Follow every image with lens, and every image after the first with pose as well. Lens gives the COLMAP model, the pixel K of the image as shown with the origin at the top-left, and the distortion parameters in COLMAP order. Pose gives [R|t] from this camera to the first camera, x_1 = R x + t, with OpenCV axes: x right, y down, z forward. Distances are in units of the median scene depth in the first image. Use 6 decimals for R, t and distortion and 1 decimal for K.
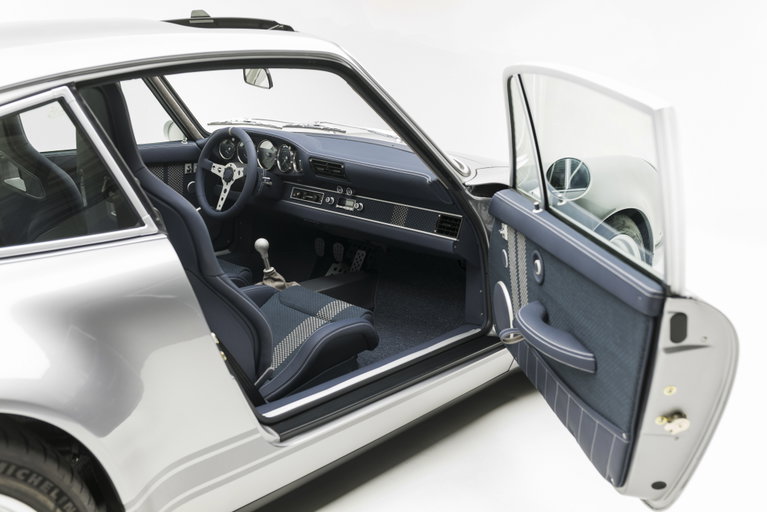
lens RADIAL K [[726.6, 0, 383.5], [0, 726.6, 256.0], [0, 0, 1]] dist [0.008519, 0.001902]
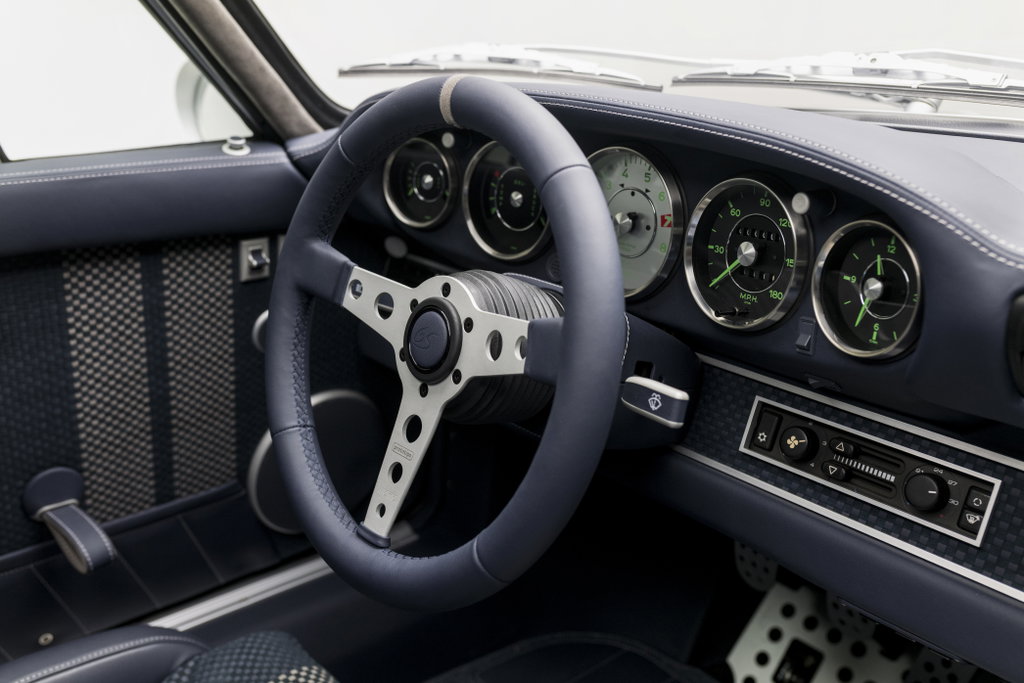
lens RADIAL K [[970.0, 0, 512.0], [0, 970.0, 341.5], [0, 0, 1]] dist [0.008519, 0.001902]
pose [[0.995867, 0.030797, -0.085443, -0.169037], [-0.024943, 0.997322, 0.068758, -0.126612], [0.087332, -0.066343, 0.993968, 0.744018]]
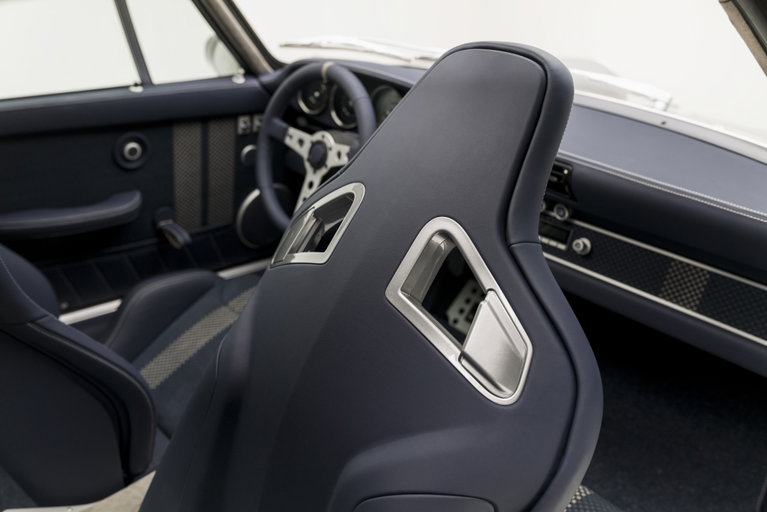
lens RADIAL K [[726.6, 0, 383.5], [0, 726.6, 256.0], [0, 0, 1]] dist [0.008519, 0.001902]
pose [[0.995825, 0.060630, -0.068234, -0.122690], [-0.049881, 0.987505, 0.149485, -0.118092], [0.076445, -0.145457, 0.986407, 0.461275]]
